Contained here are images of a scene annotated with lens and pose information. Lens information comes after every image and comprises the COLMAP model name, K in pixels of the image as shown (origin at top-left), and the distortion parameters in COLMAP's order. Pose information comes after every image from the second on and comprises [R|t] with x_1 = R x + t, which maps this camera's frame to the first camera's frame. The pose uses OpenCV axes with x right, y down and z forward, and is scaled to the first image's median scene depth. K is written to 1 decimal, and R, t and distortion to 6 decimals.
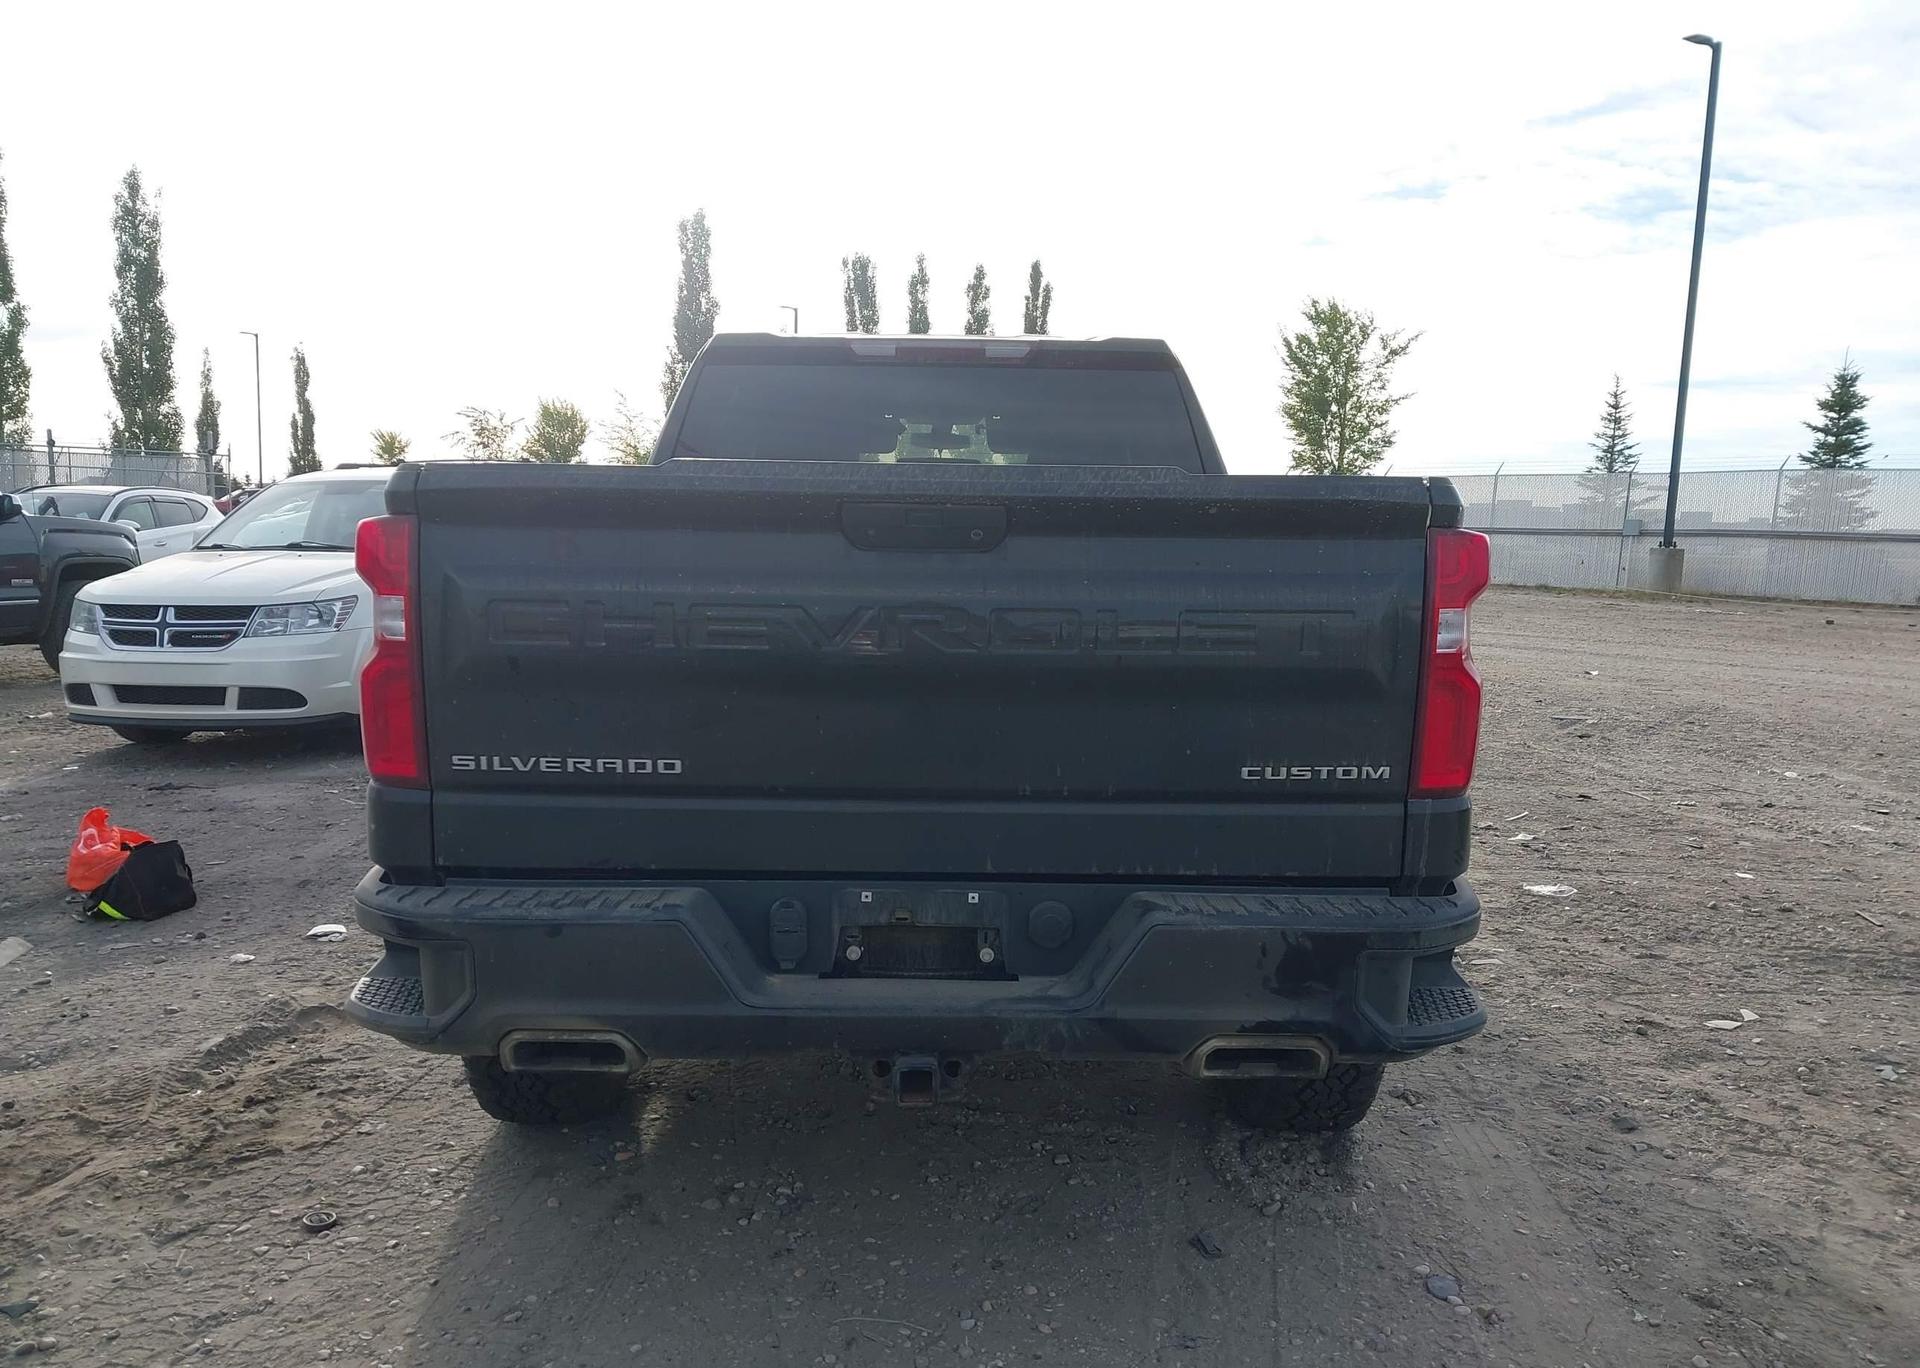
lens RADIAL K [[1482.1, 0, 977.4], [0, 1482.1, 682.5], [0, 0, 1]] dist [0.016594, -0.004531]
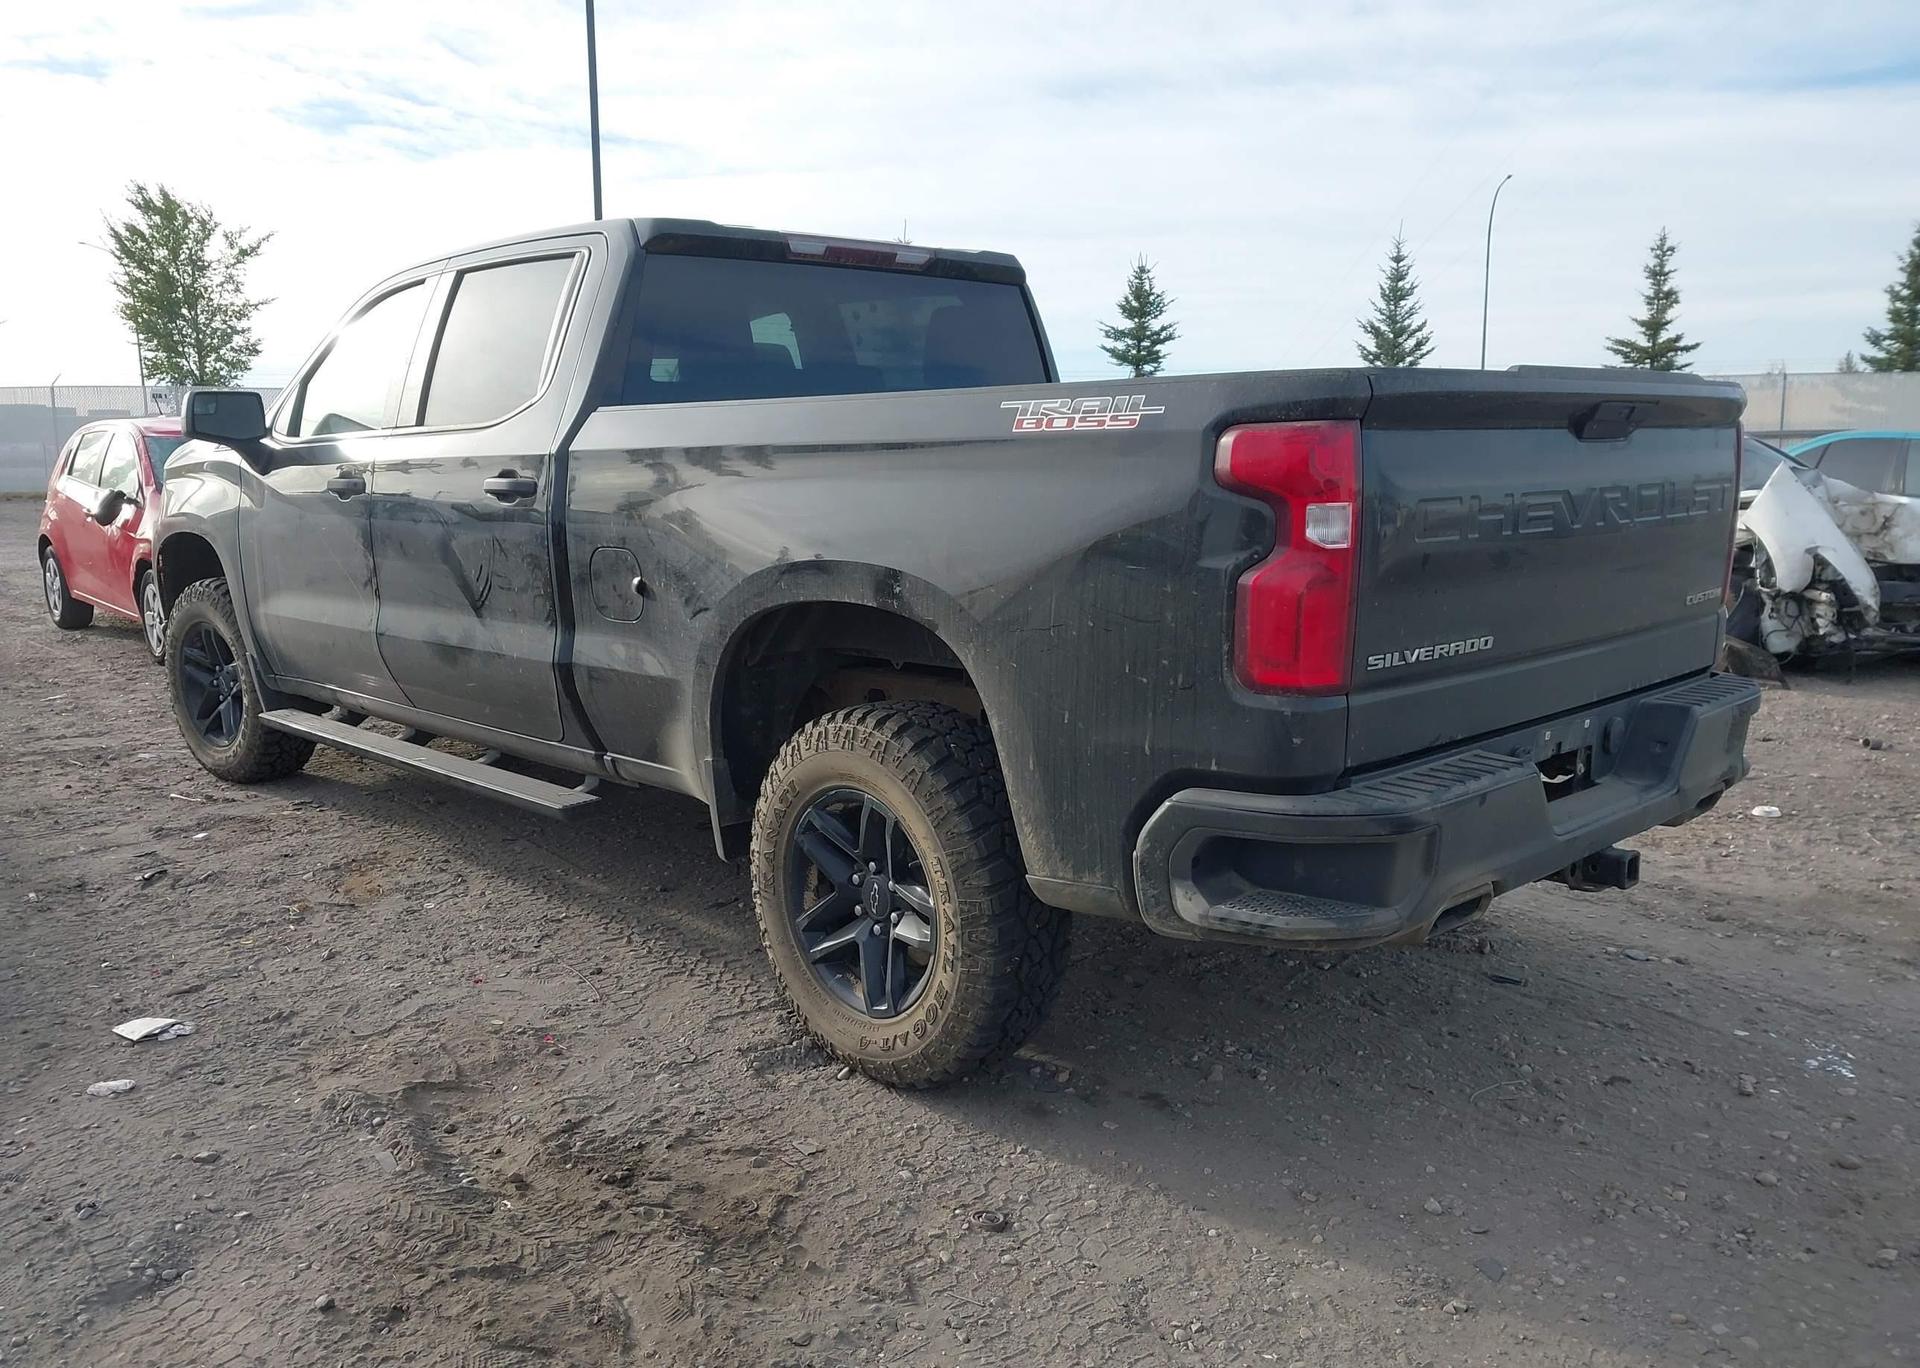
lens RADIAL K [[1484.8, 0, 960.0], [0, 1484.8, 684.0], [0, 0, 1]] dist [0.007983, 0.001340]
pose [[0.734041, -0.132505, 0.666053, -0.759042], [0.093529, 0.991159, 0.094105, -0.033354], [-0.672634, -0.006781, 0.739944, 0.265733]]
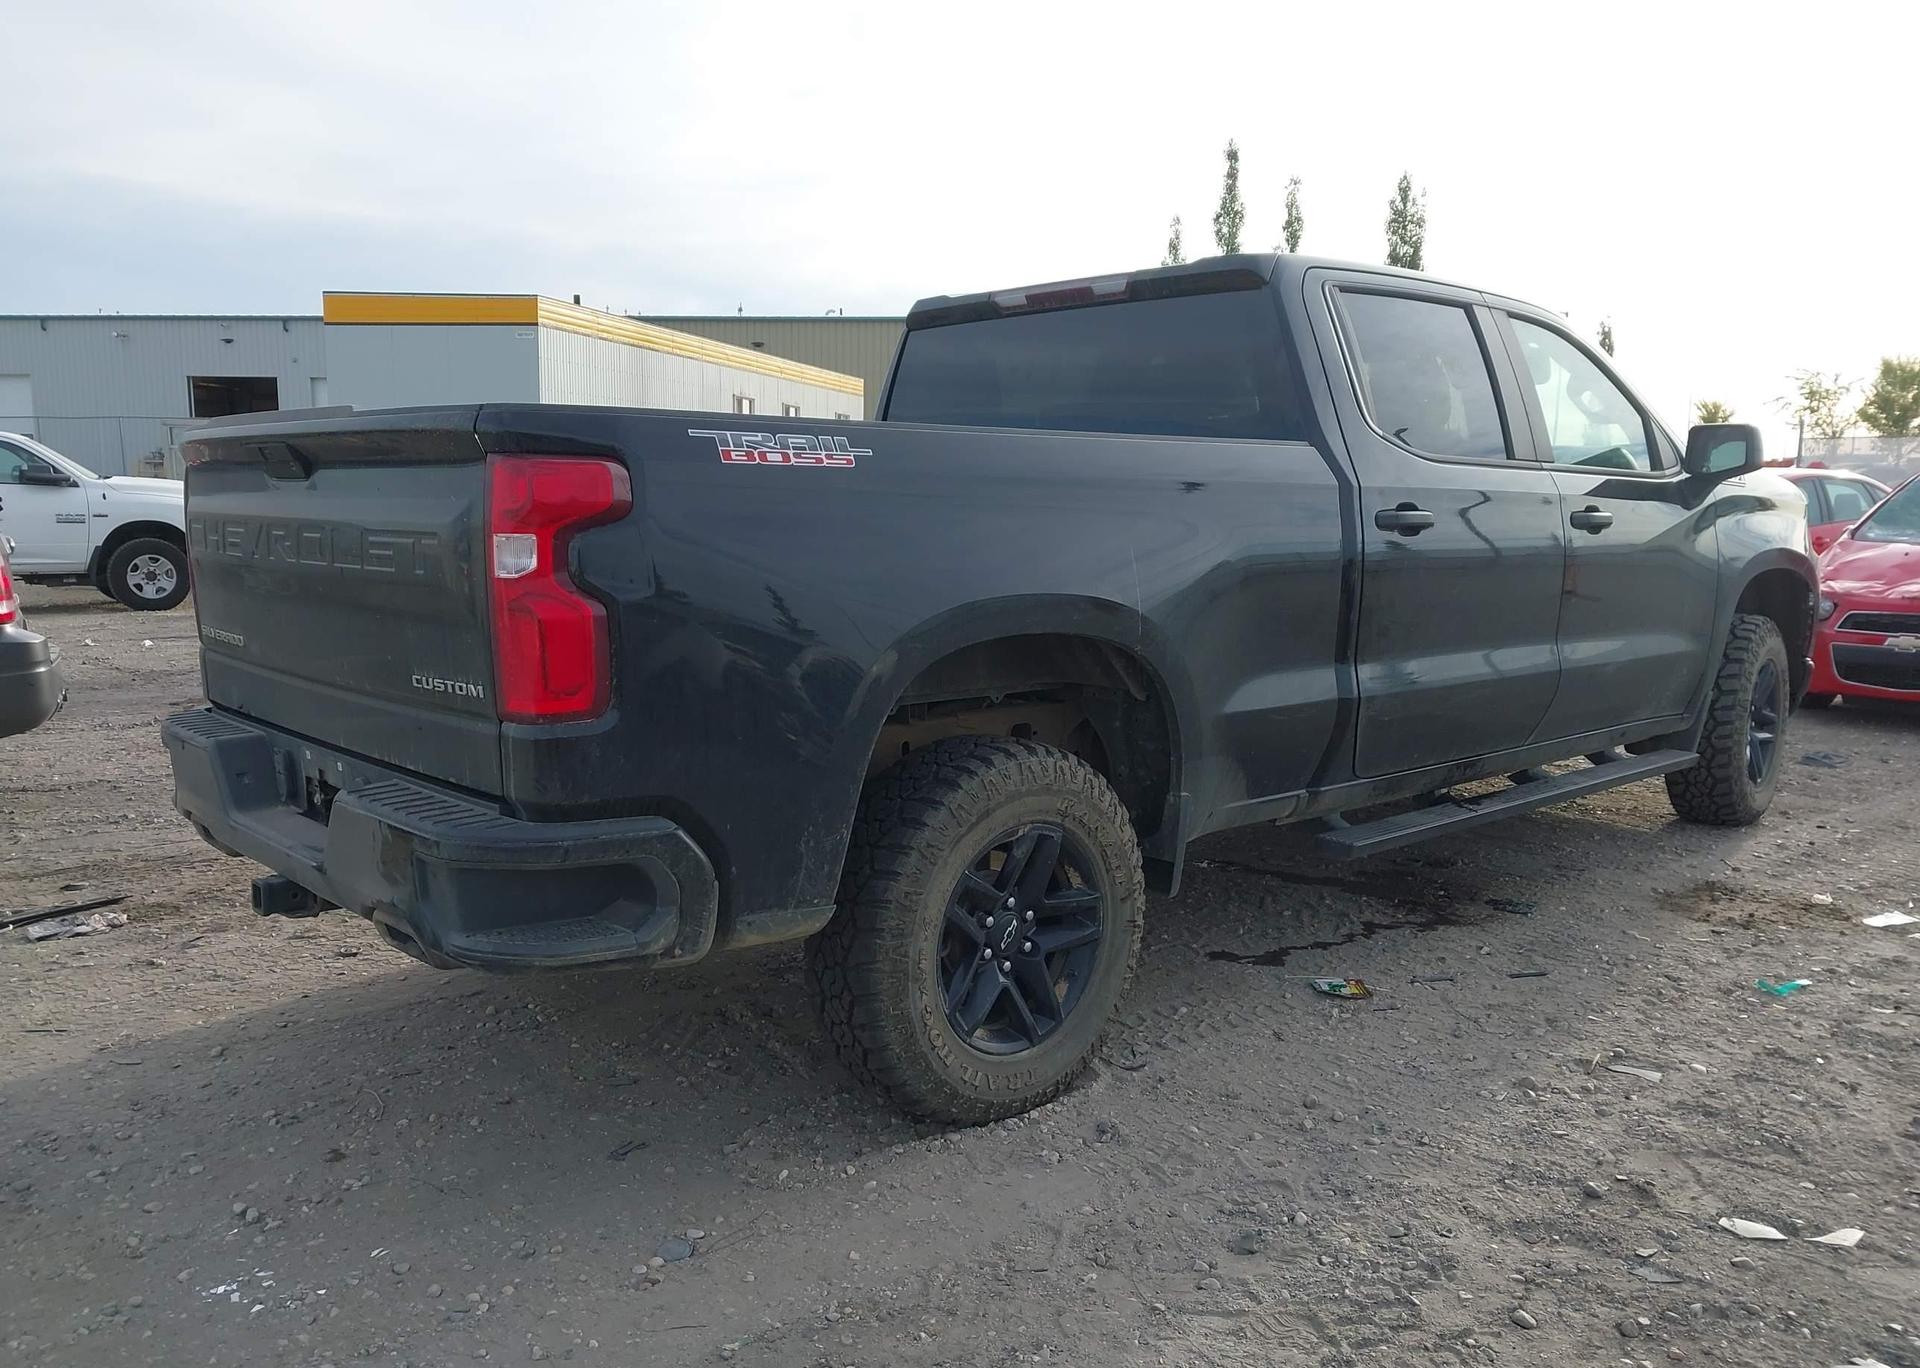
lens RADIAL K [[1500.9, 0, 995.1], [0, 1500.9, 690.4], [0, 0, 1]] dist [0.005899, 0.007763]
pose [[0.678681, 0.087185, -0.729240, 0.788477], [-0.072160, 0.996041, 0.051926, -0.012747], [0.730880, 0.017381, 0.682285, 0.338812]]
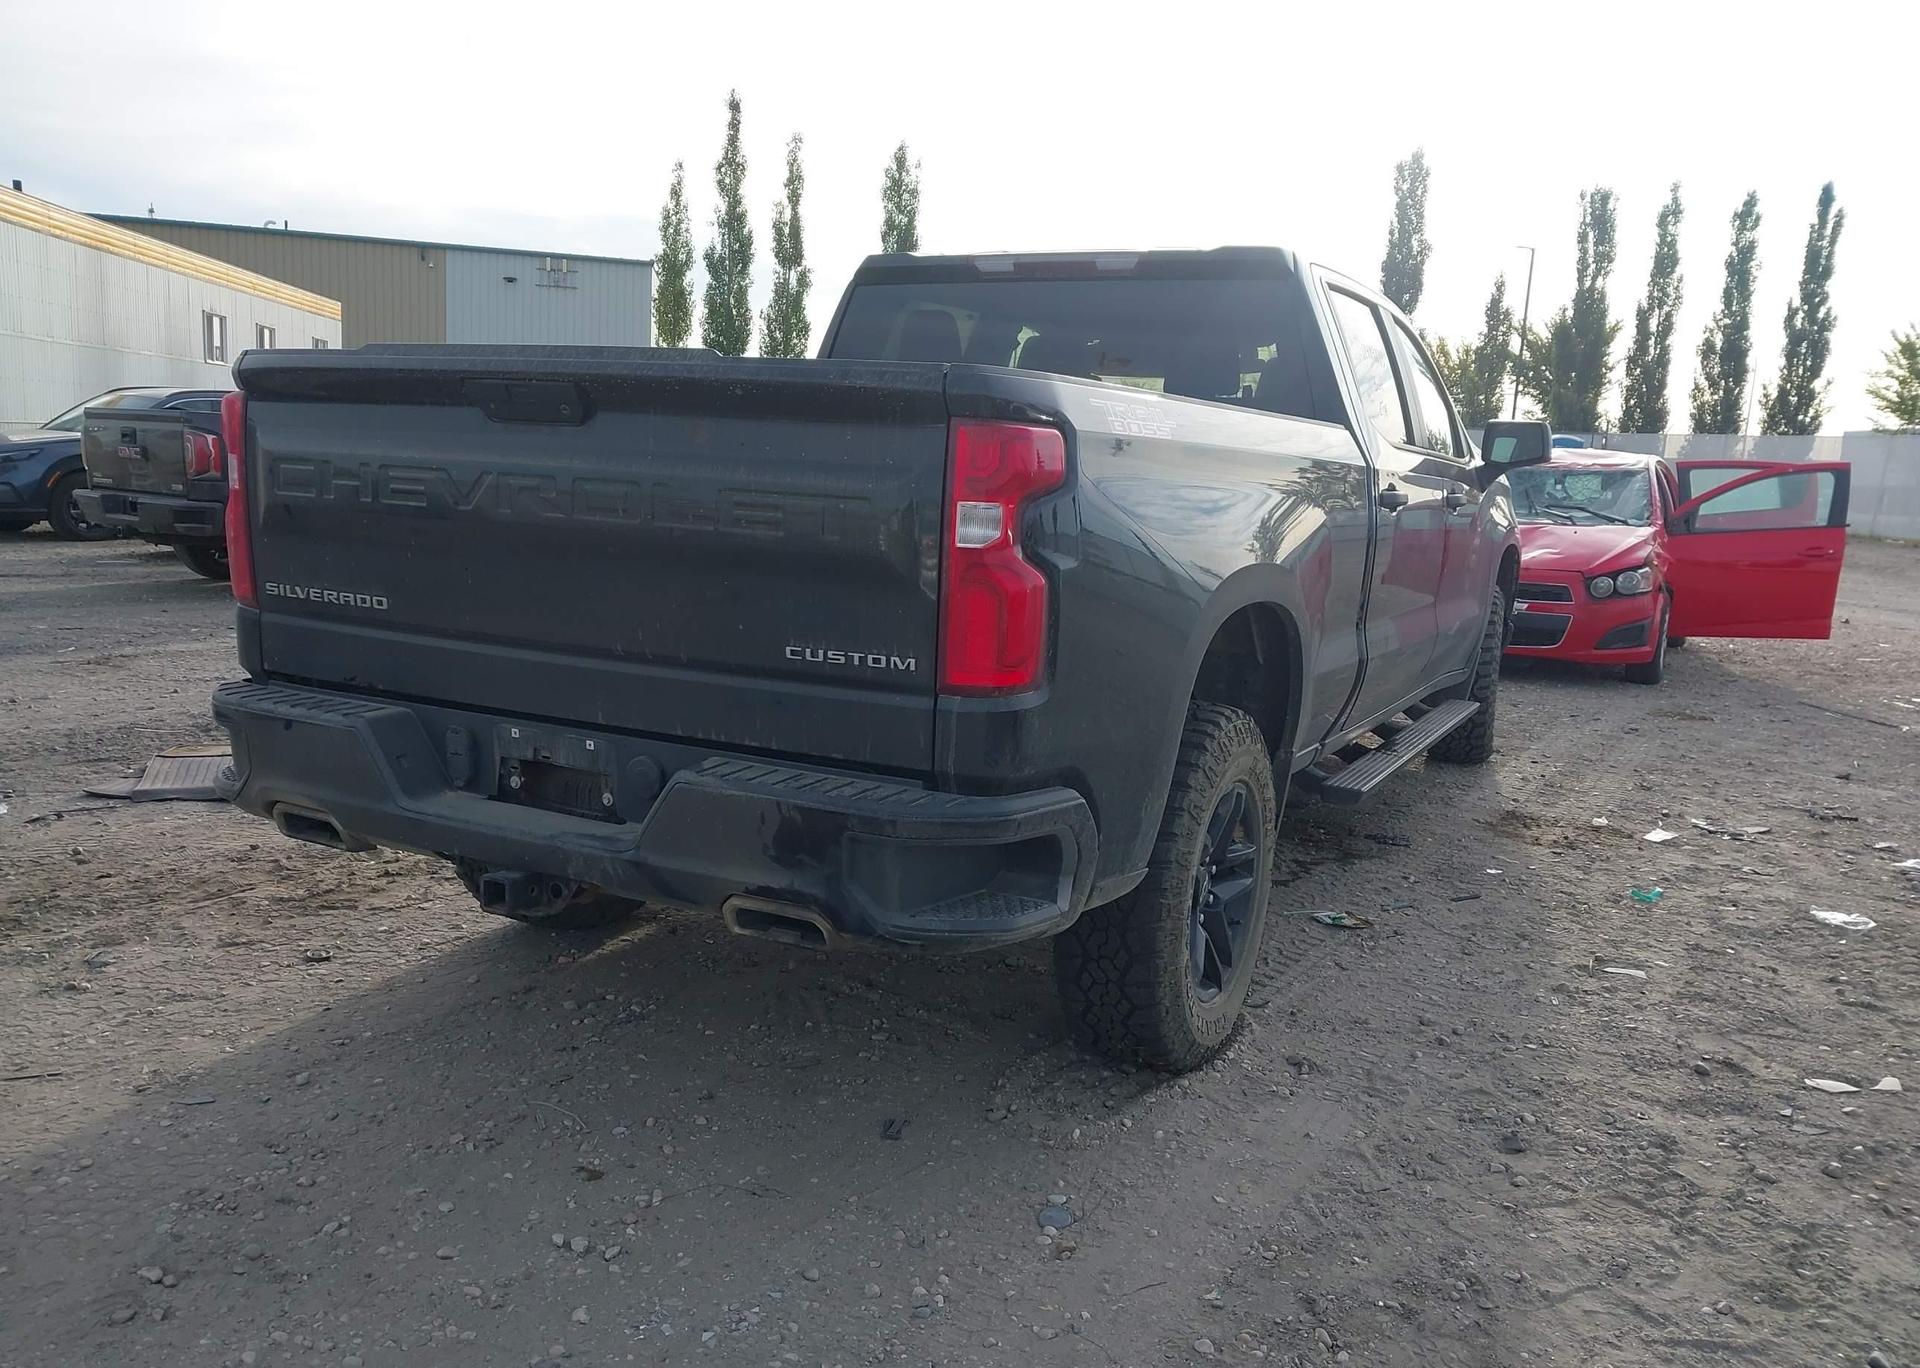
lens RADIAL K [[1490.3, 0, 986.9], [0, 1490.3, 687.4], [0, 0, 1]] dist [0.012383, 0.003052]
pose [[0.889396, 0.098229, -0.446460, 0.468997], [-0.082810, 0.995103, 0.053974, 0.011198], [0.449575, -0.011033, 0.893174, 0.084090]]
